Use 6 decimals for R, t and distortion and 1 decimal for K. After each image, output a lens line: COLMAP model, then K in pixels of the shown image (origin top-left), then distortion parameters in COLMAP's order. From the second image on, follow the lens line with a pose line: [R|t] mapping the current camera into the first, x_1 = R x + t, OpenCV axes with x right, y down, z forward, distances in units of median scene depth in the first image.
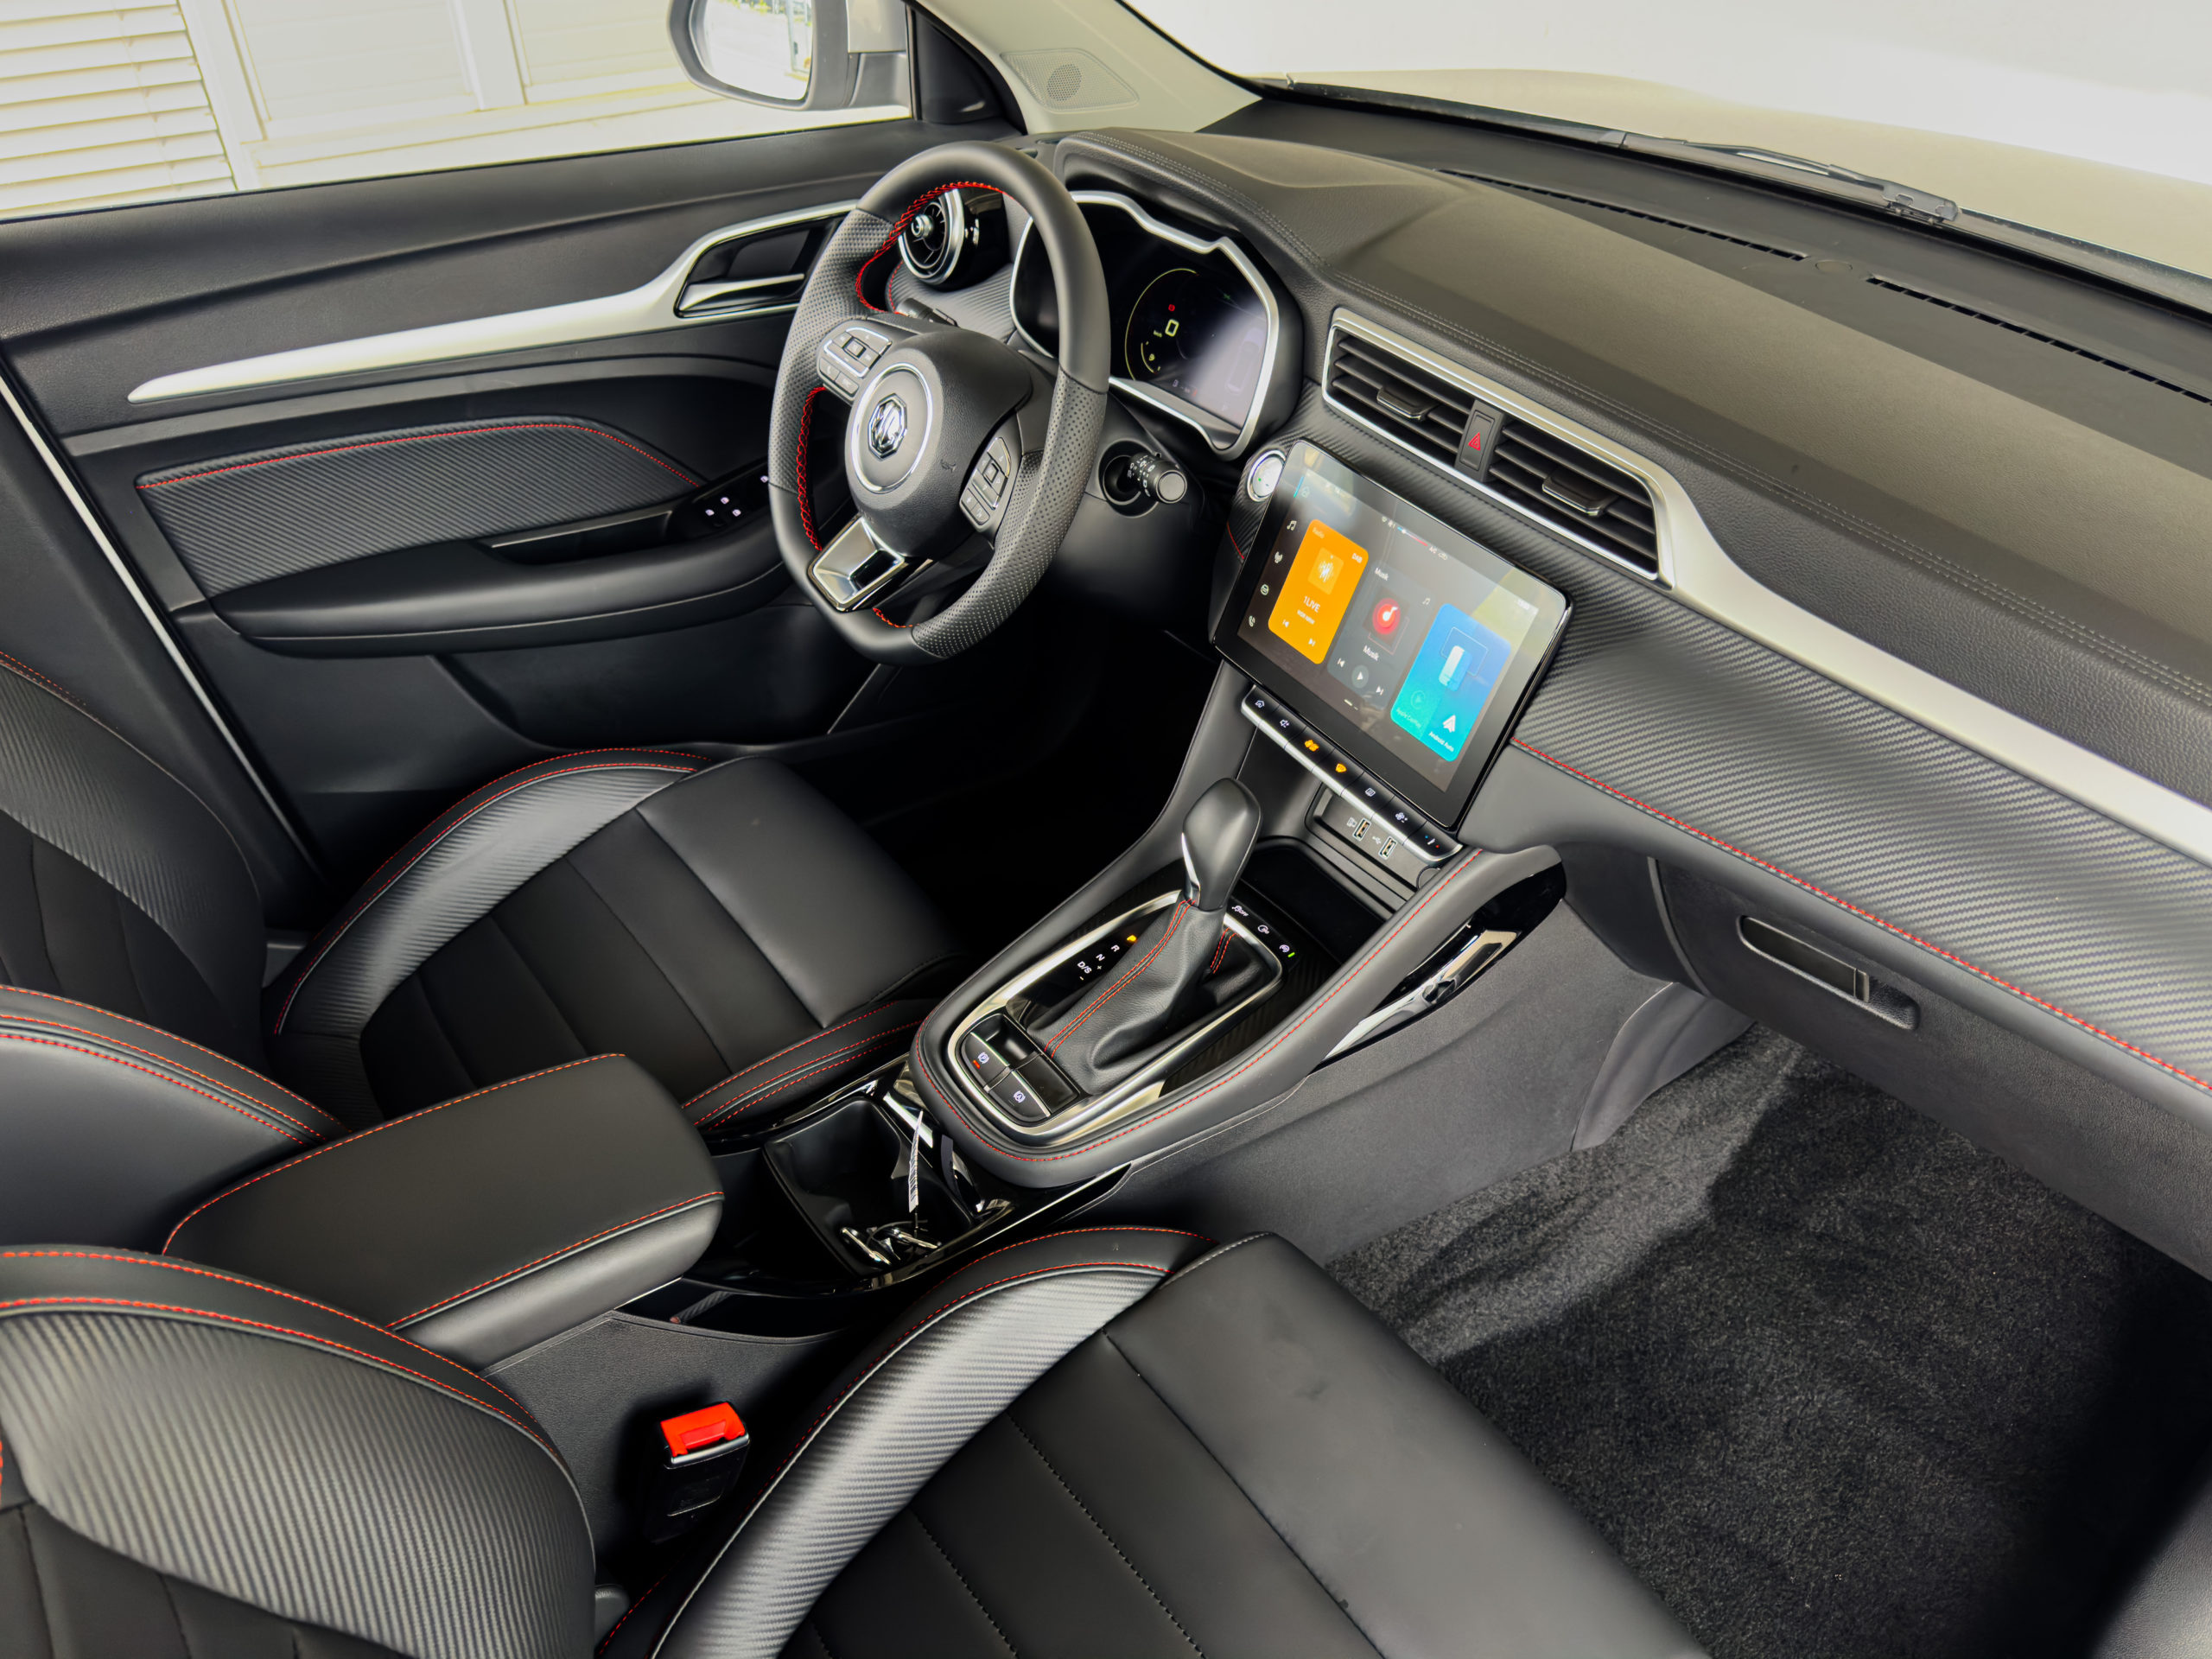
lens RADIAL K [[1536.2, 0, 1105.8], [0, 1536.2, 863.8], [0, 0, 1]] dist [-0.048007, -0.002878]
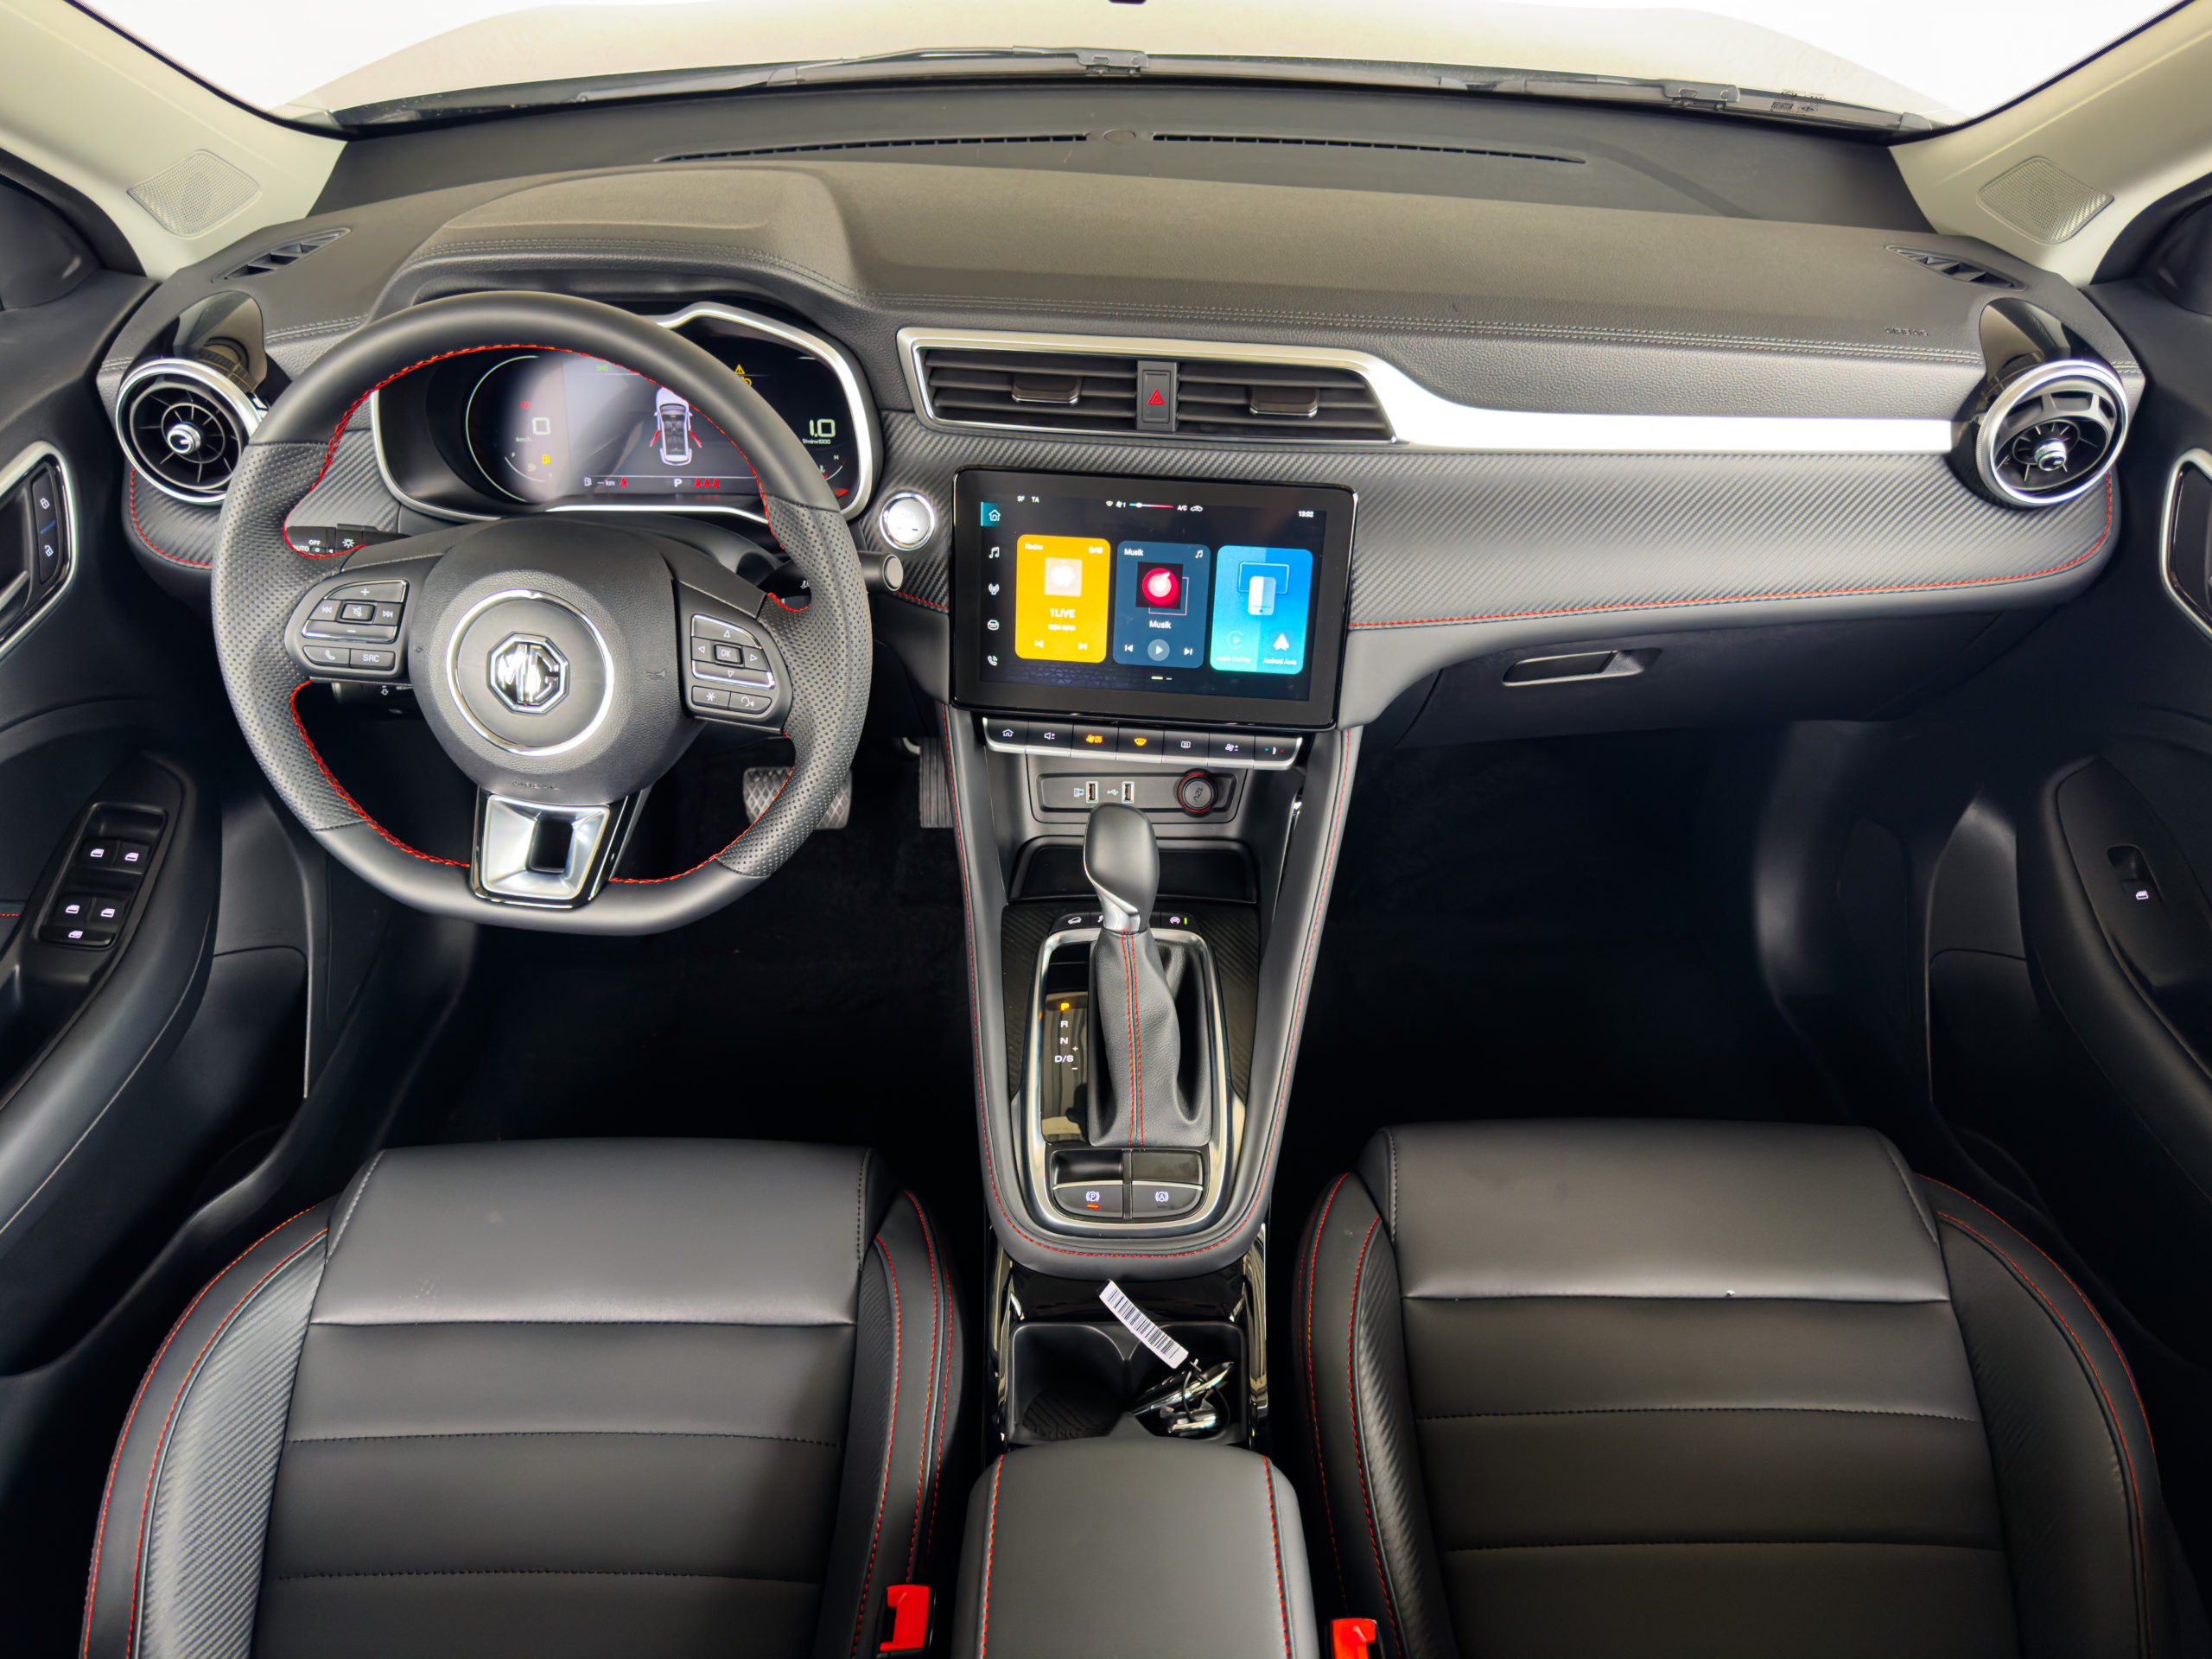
lens RADIAL K [[1553.7, 0, 1106.0], [0, 1553.7, 829.5], [0, 0, 1]] dist [-0.047724, -0.000957]
pose [[0.589955, -0.541624, 0.598829, -0.513912], [0.502655, 0.826766, 0.252580, -0.288949], [-0.631895, 0.151993, 0.760005, 0.246334]]
